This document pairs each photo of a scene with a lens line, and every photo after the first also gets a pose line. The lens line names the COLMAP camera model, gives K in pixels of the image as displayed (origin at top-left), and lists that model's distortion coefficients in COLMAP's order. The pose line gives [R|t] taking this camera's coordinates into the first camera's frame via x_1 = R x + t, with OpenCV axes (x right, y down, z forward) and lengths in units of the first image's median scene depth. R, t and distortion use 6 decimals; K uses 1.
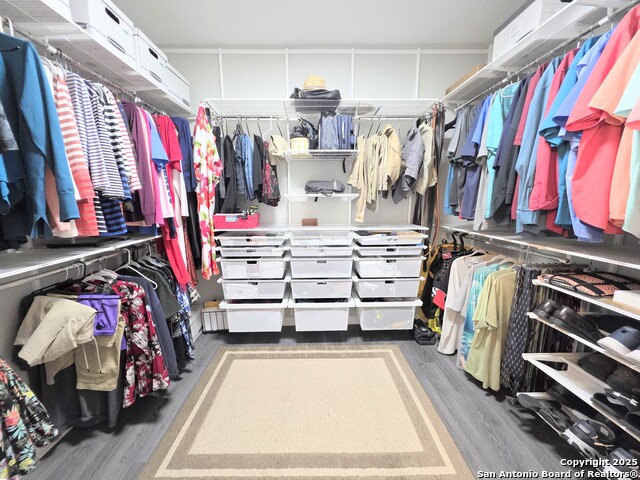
lens RADIAL K [[255.8, 0, 315.7], [0, 255.8, 242.5], [0, 0, 1]] dist [0.001952, 0.000014]
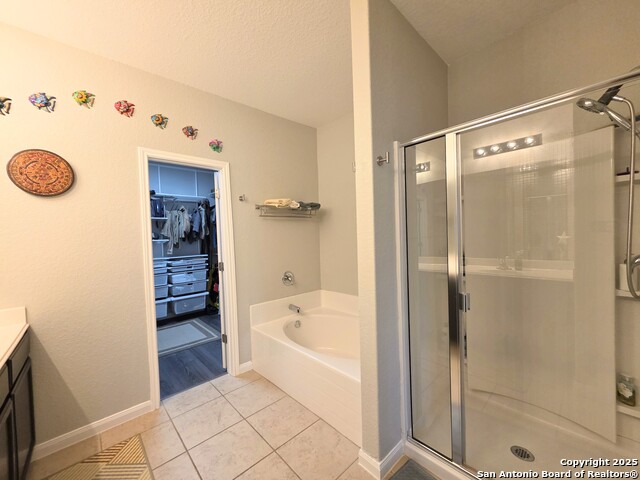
lens RADIAL K [[255.8, 0, 315.7], [0, 255.8, 242.5], [0, 0, 1]] dist [0.001952, 0.000014]
pose [[0.751551, -0.032404, 0.658879, -0.260047], [0.139899, 0.983903, -0.111188, 0.191853], [-0.644670, 0.175740, 0.743986, -1.099220]]
